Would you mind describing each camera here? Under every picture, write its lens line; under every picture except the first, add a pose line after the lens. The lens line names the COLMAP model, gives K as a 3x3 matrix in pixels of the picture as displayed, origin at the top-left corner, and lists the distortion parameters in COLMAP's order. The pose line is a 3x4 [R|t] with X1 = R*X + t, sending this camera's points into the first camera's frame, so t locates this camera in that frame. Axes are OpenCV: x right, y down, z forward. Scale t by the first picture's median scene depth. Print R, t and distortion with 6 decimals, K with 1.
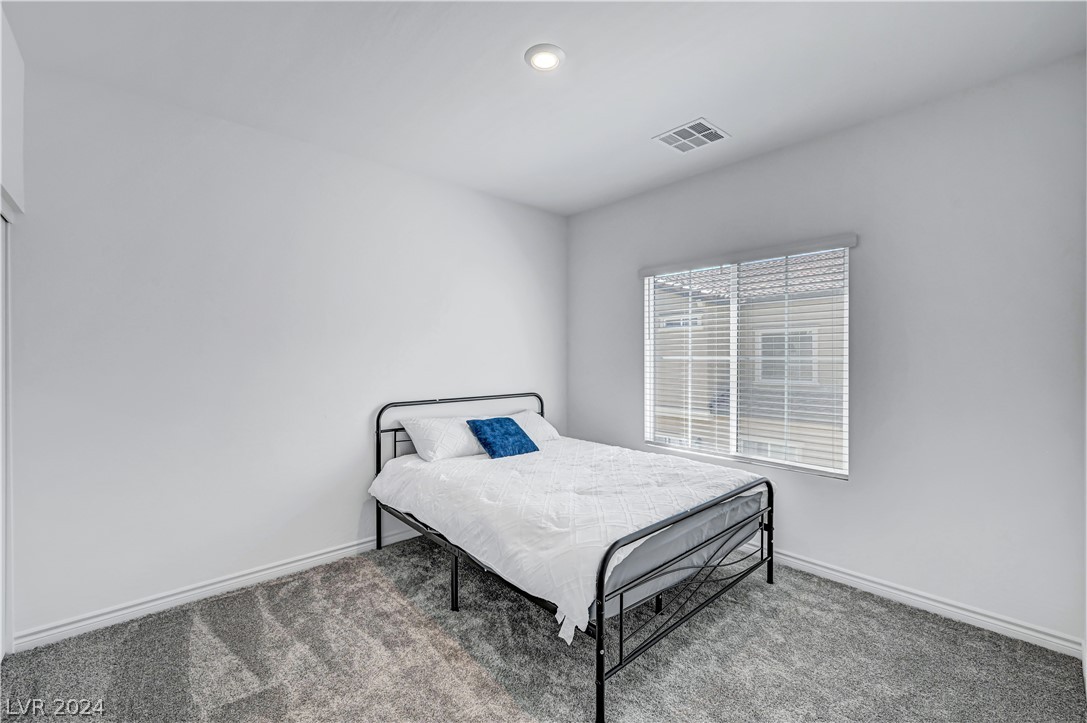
lens RADIAL K [[453.7, 0, 548.7], [0, 453.7, 360.0], [0, 0, 1]] dist [0.000892, 0.000022]
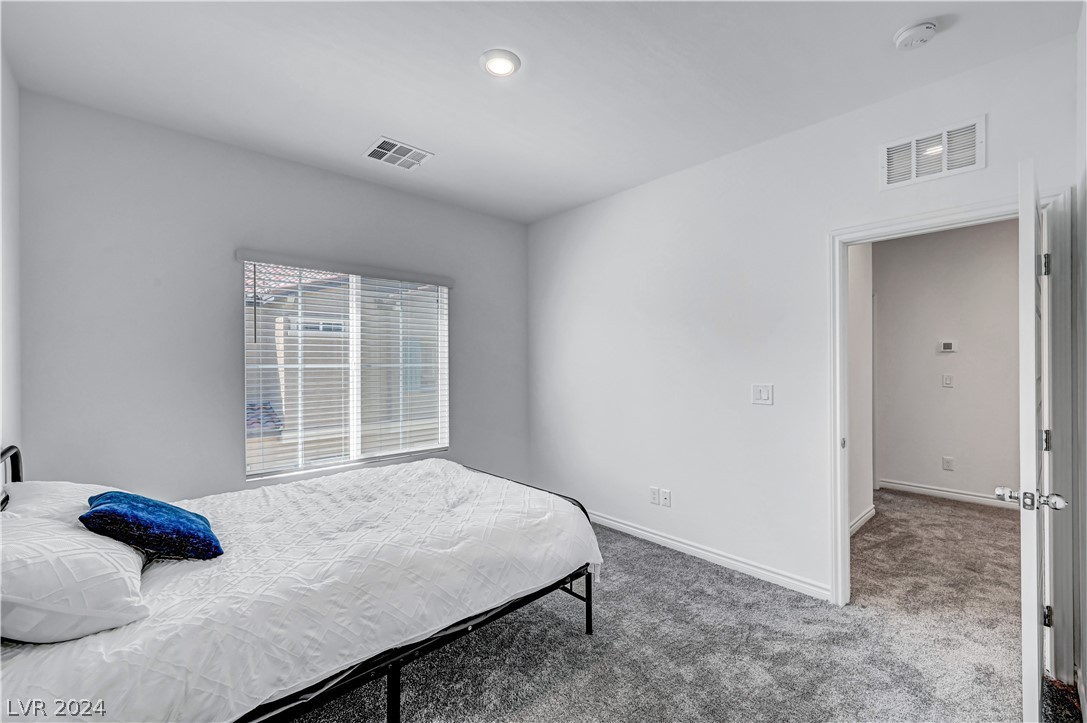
lens RADIAL K [[453.7, 0, 548.3], [0, 453.7, 361.3], [0, 0, 1]] dist [0.000892, 0.000022]
pose [[-0.019795, 0.002568, 0.999801, -0.649433], [0.013302, 0.999909, -0.002305, -0.006197], [-0.999716, 0.013253, -0.019828, 0.594405]]
